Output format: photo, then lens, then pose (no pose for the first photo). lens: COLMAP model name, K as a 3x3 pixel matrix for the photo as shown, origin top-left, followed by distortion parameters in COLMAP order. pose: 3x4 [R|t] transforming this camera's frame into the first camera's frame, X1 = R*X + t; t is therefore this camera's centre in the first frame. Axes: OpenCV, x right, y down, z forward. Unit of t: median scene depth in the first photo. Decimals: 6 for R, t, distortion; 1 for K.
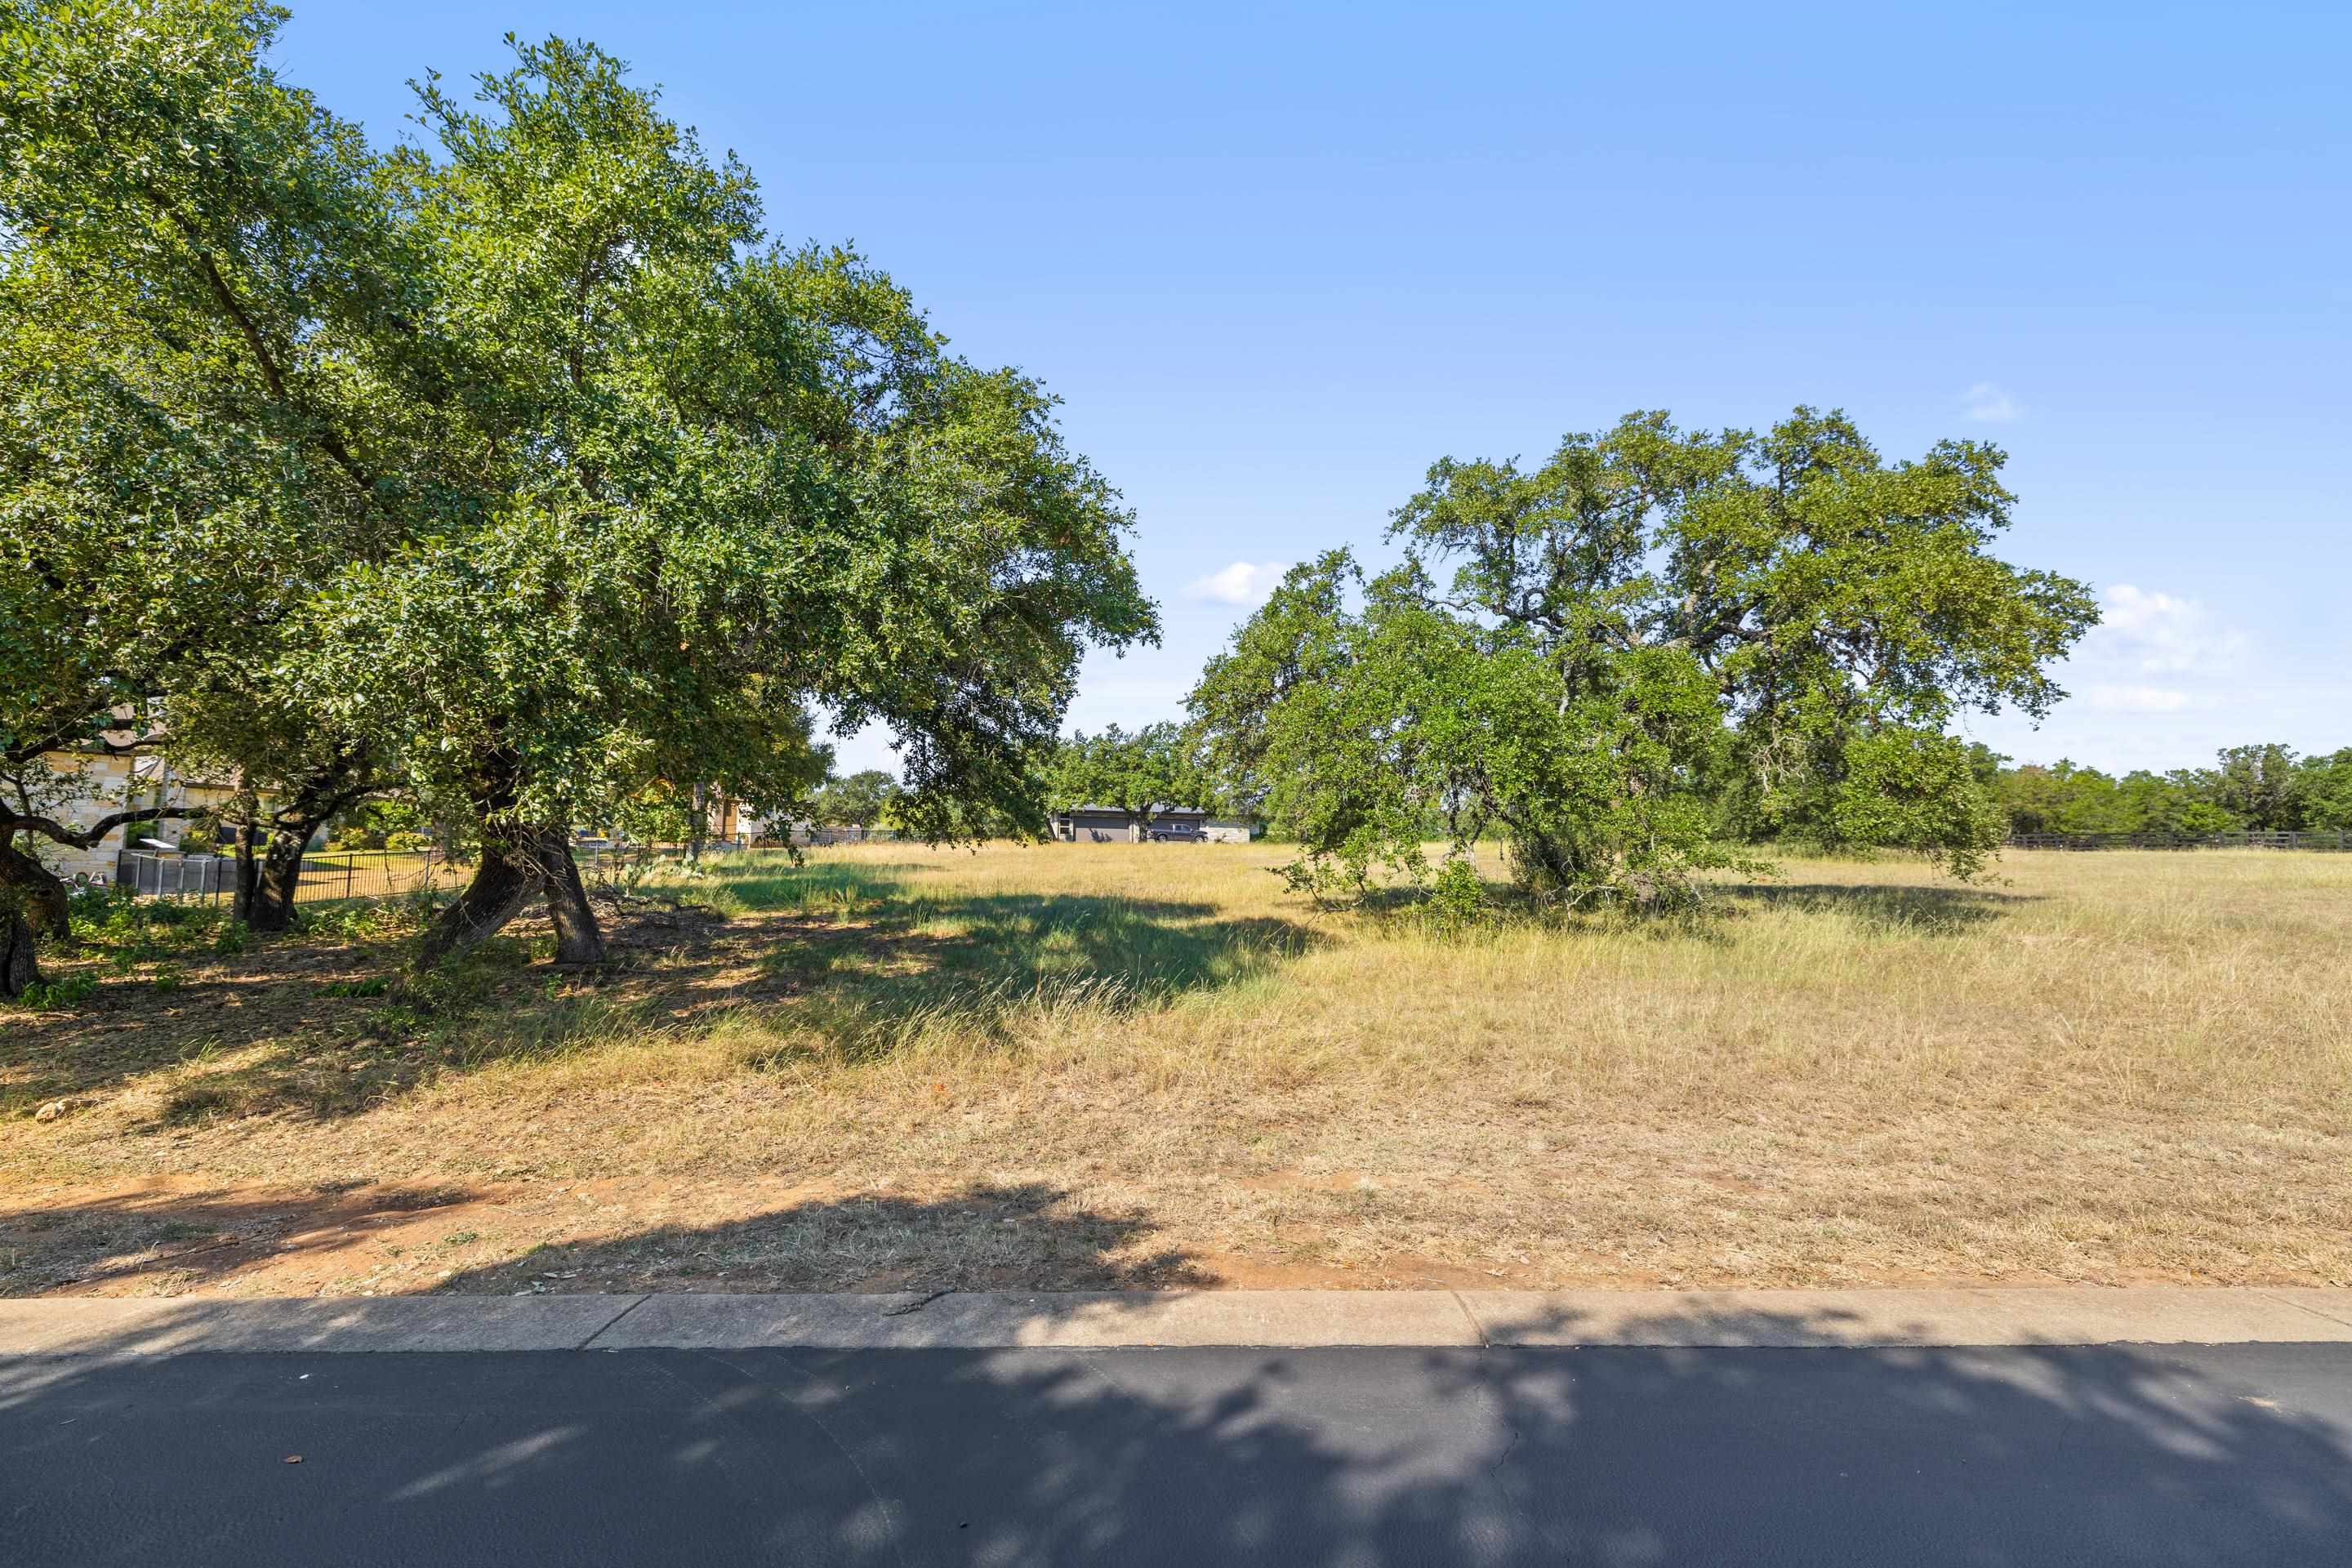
lens RADIAL K [[990.5, 0, 1151.4], [0, 990.5, 830.0], [0, 0, 1]] dist [0.000781, 0.000082]
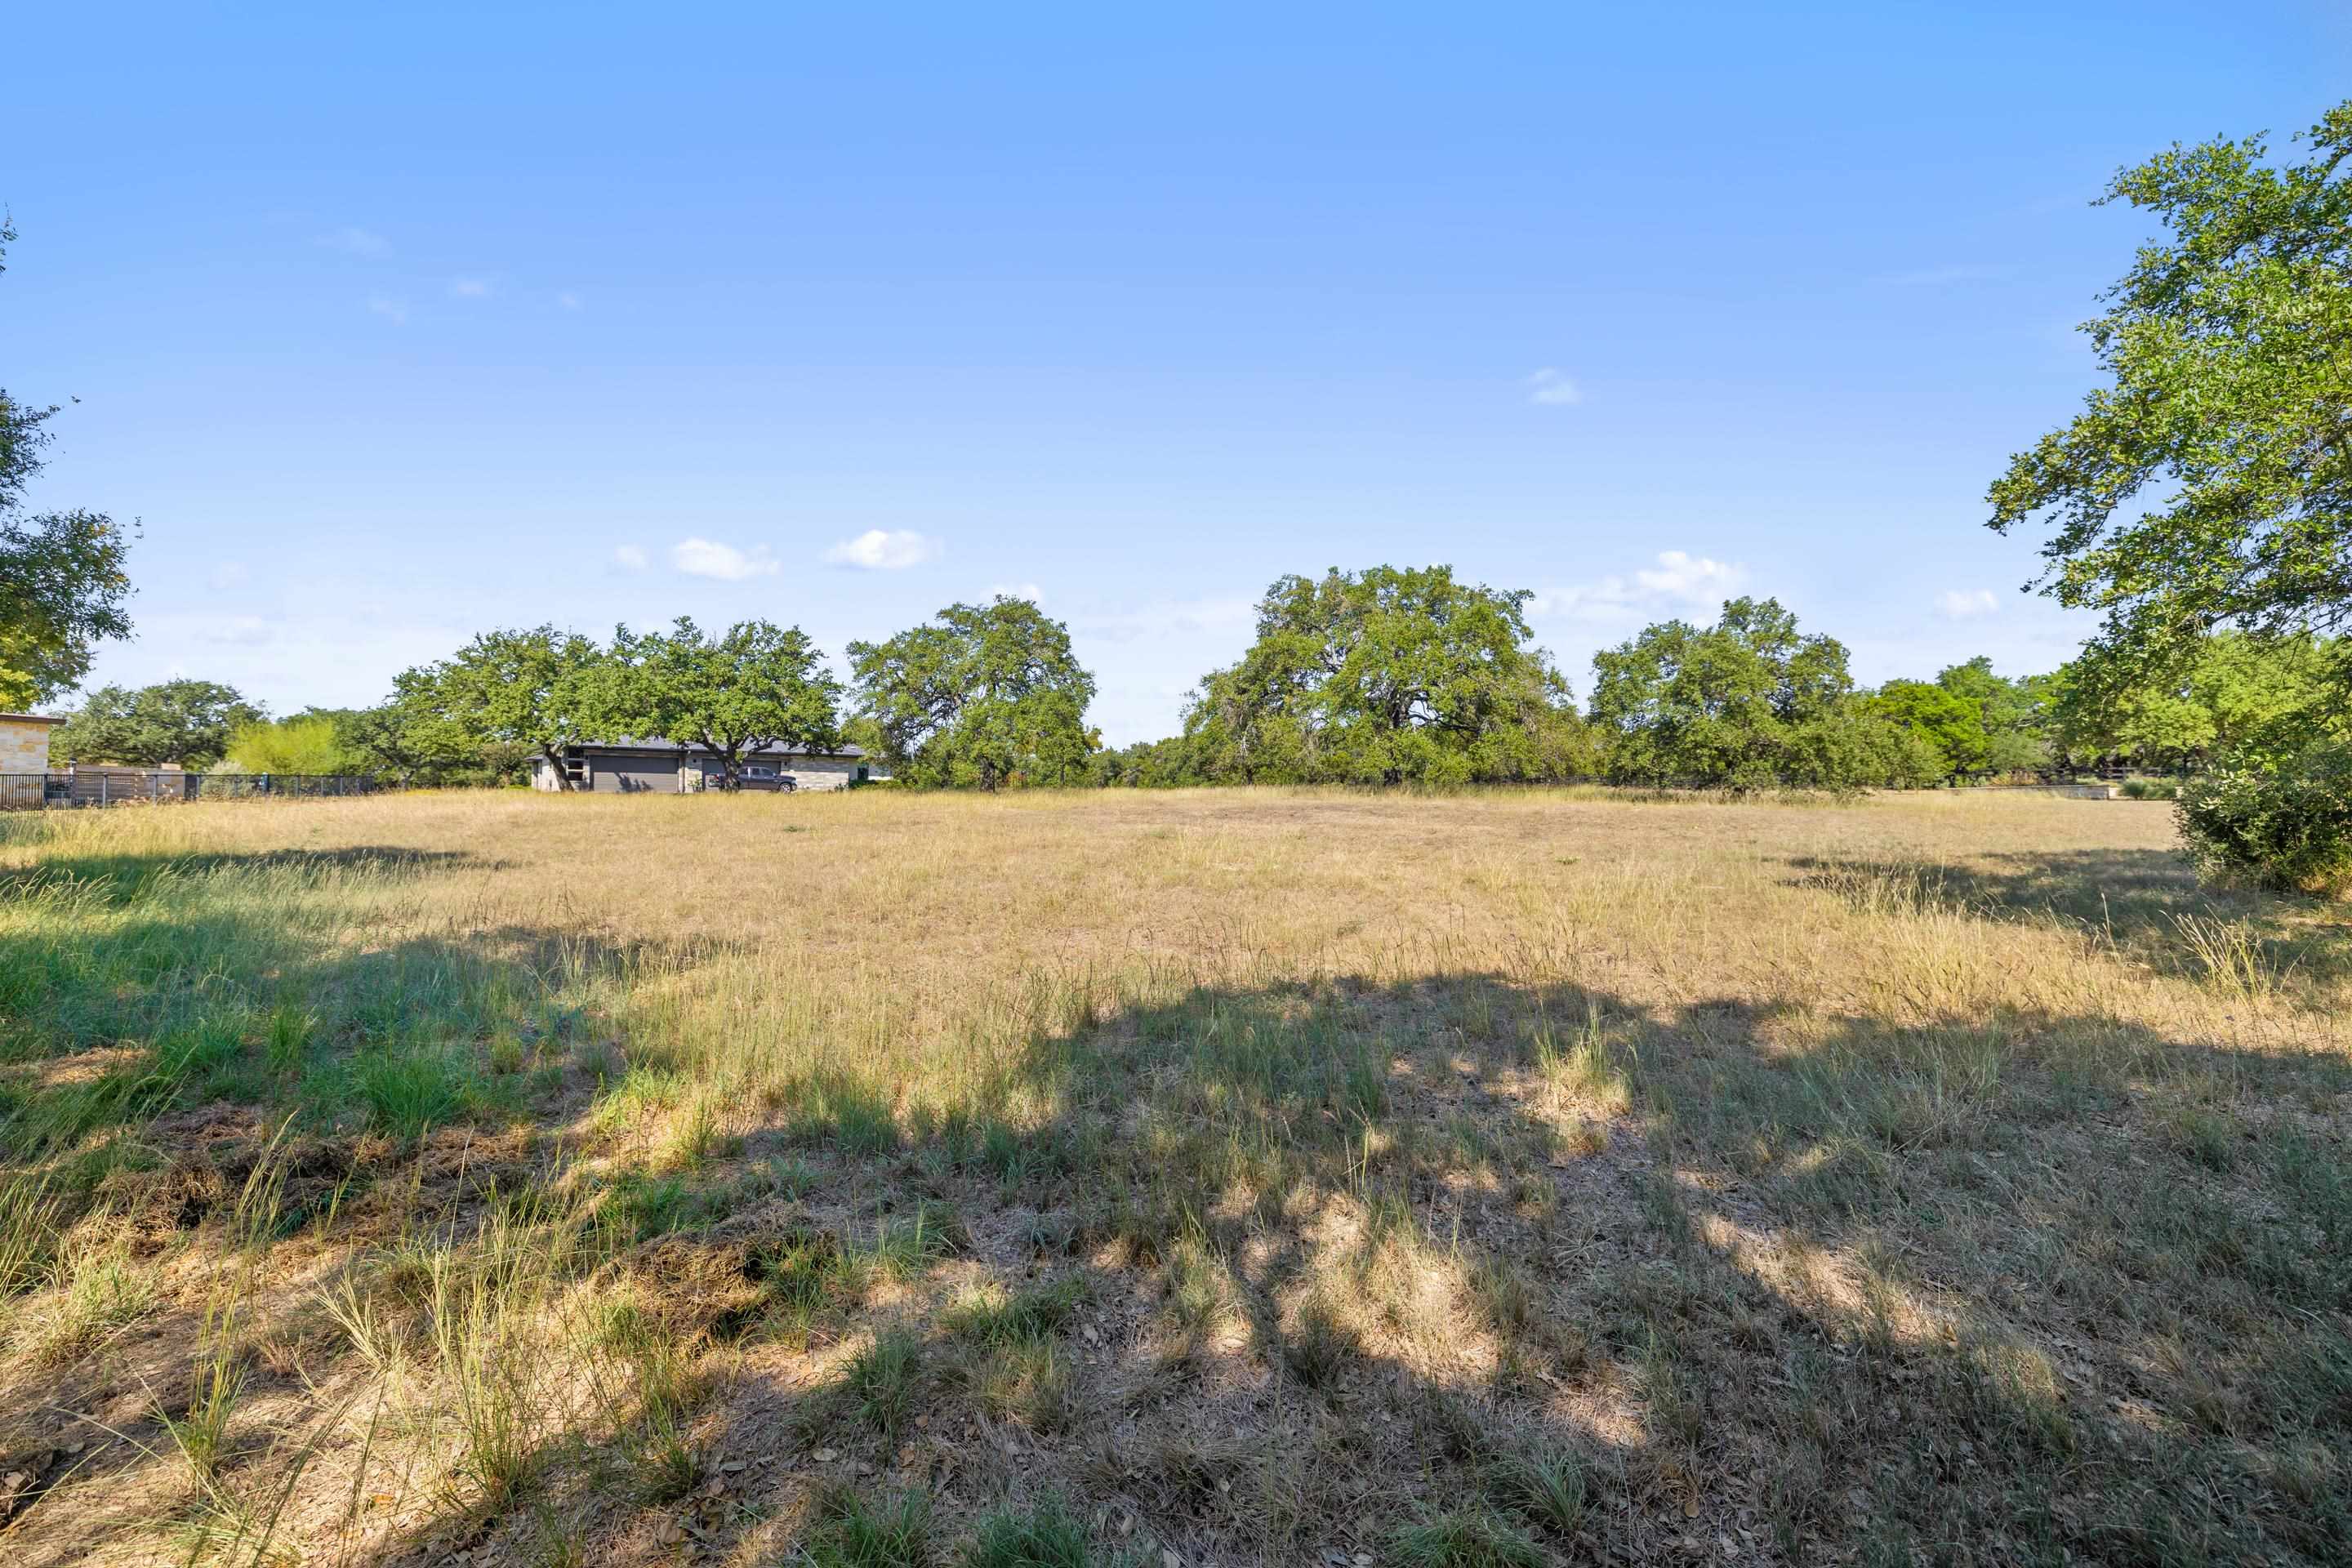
lens RADIAL K [[990.5, 0, 1175.9], [0, 990.5, 787.3], [0, 0, 1]] dist [0.000781, 0.000082]
pose [[0.870299, -0.008711, 0.492448, -0.077855], [0.003523, 0.999928, 0.011462, 0.002435], [-0.492512, -0.008241, 0.870267, 0.235346]]
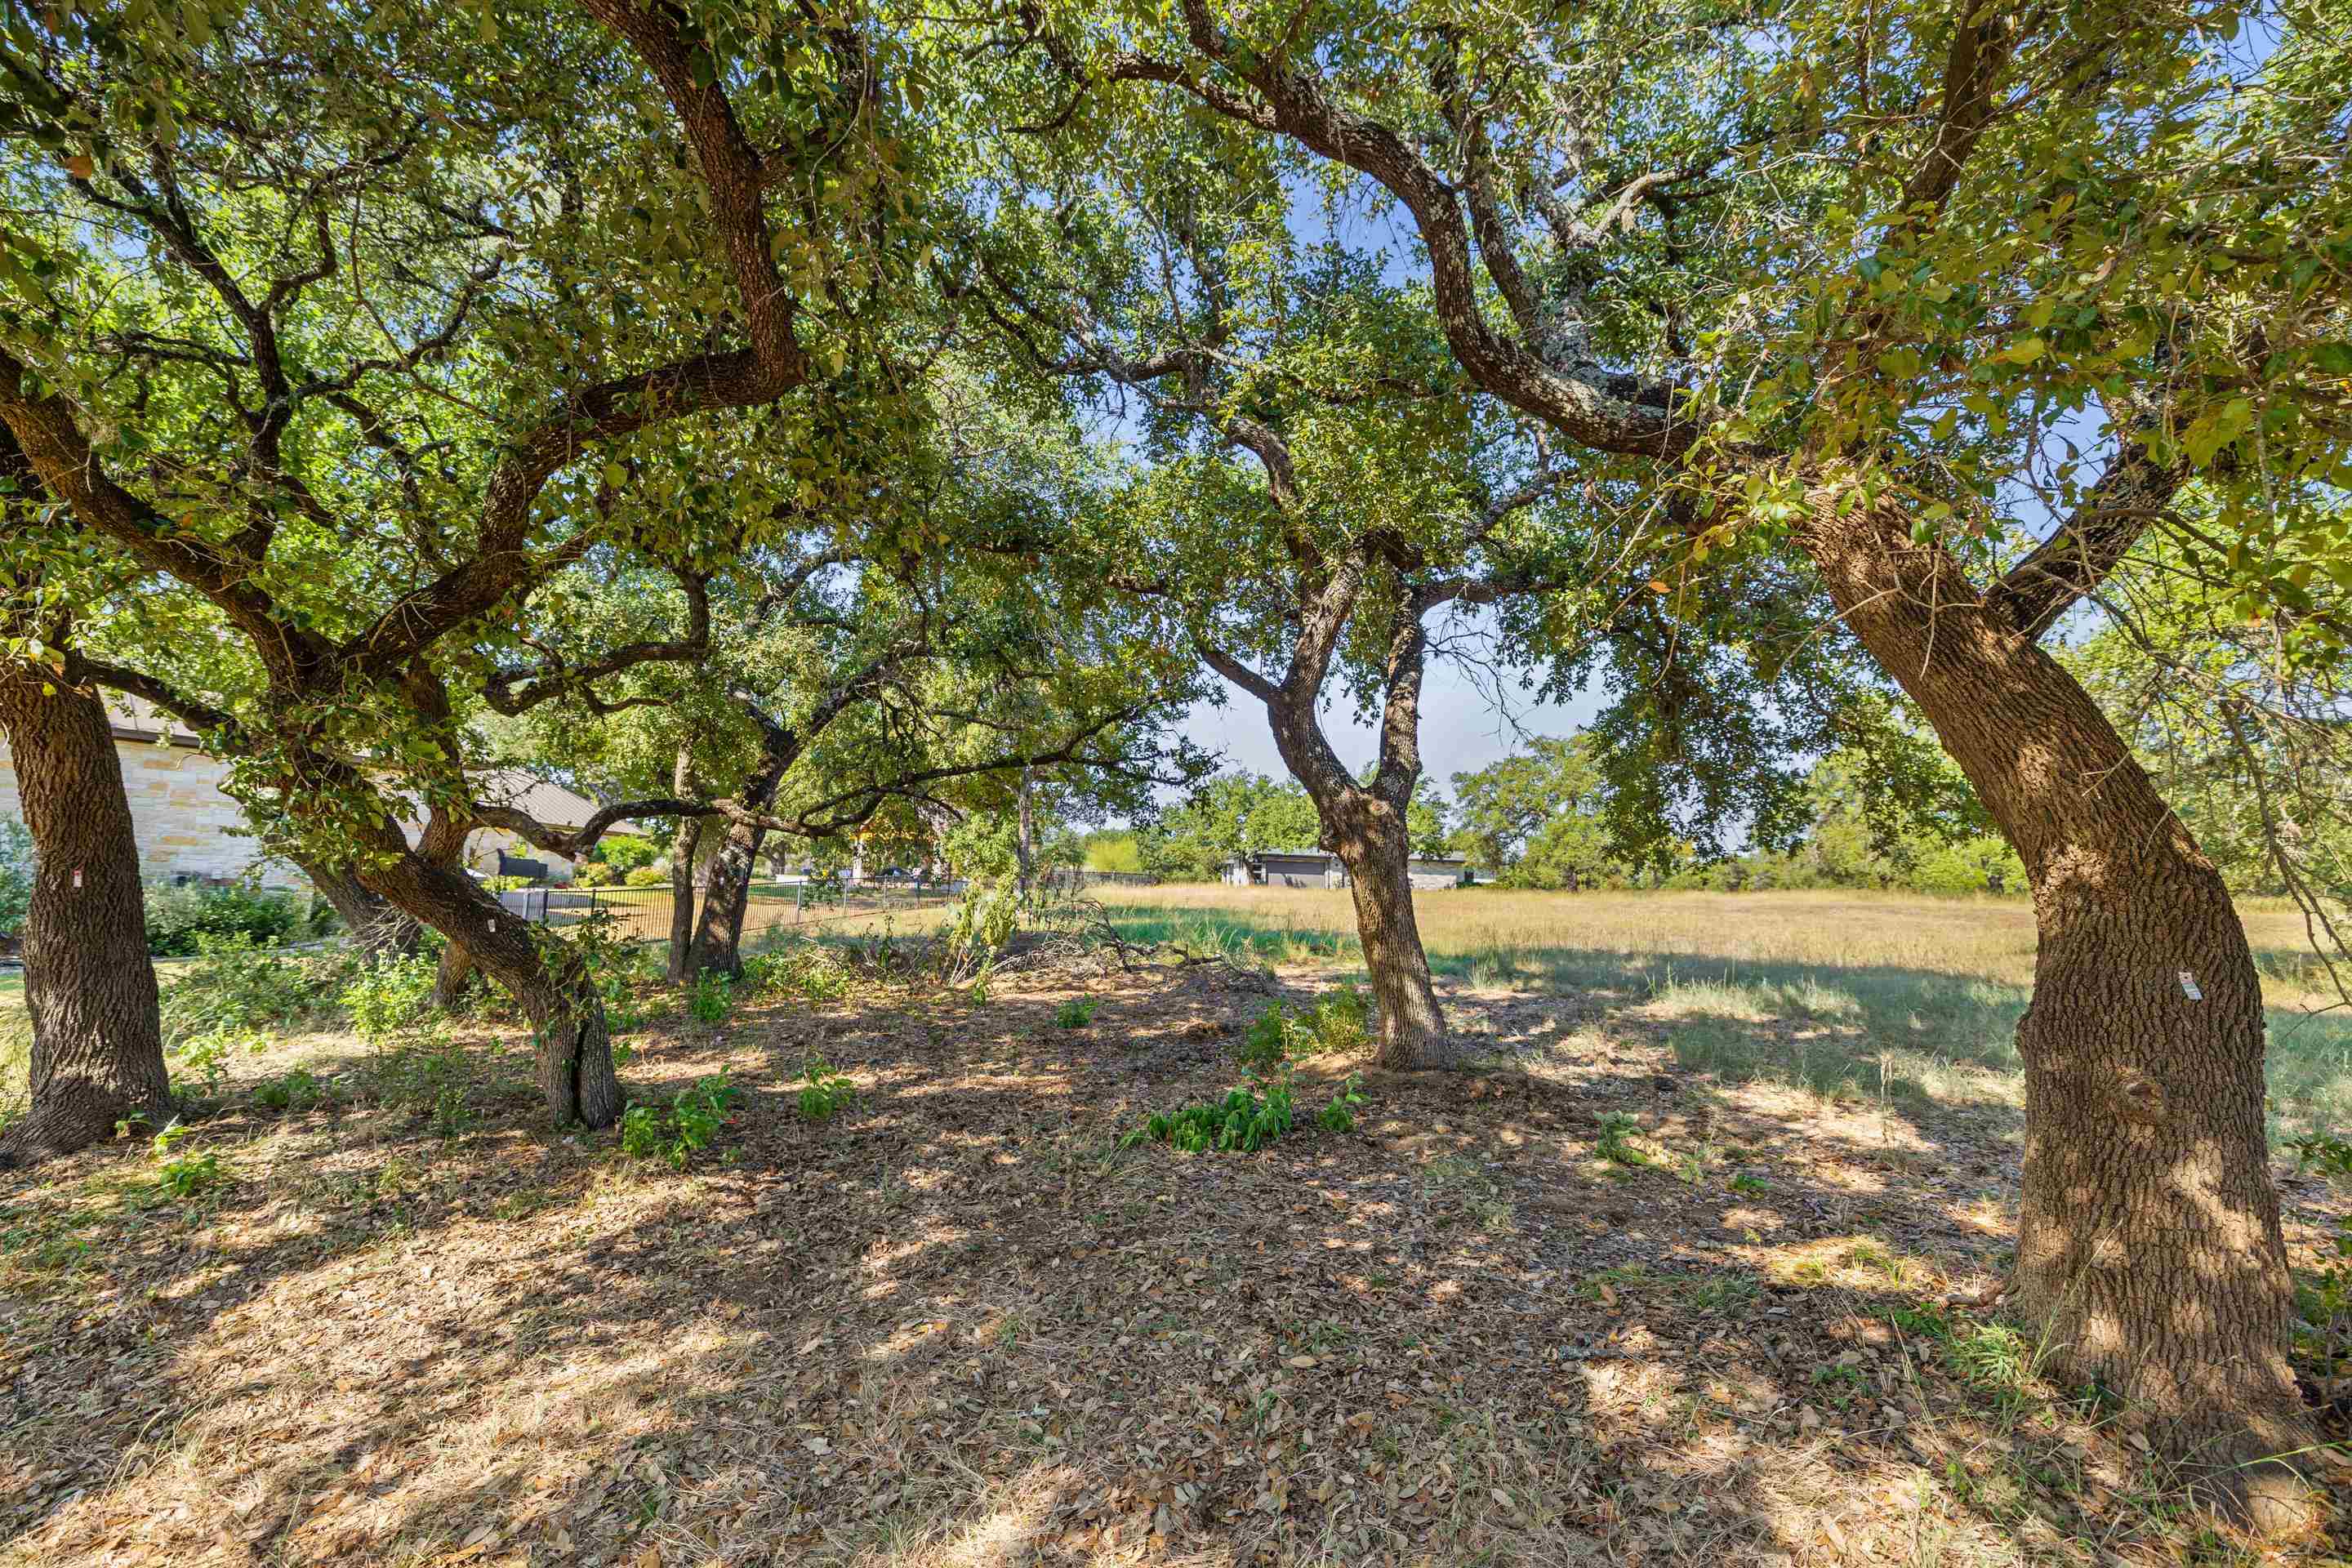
lens RADIAL K [[990.5, 0, 1167.6], [0, 990.5, 786.8], [0, 0, 1]] dist [0.000781, 0.000082]
pose [[0.995619, 0.000504, -0.093505, -0.102968], [-0.009095, 0.995765, -0.091481, 0.003999], [0.093063, 0.091931, 0.991407, 0.069385]]
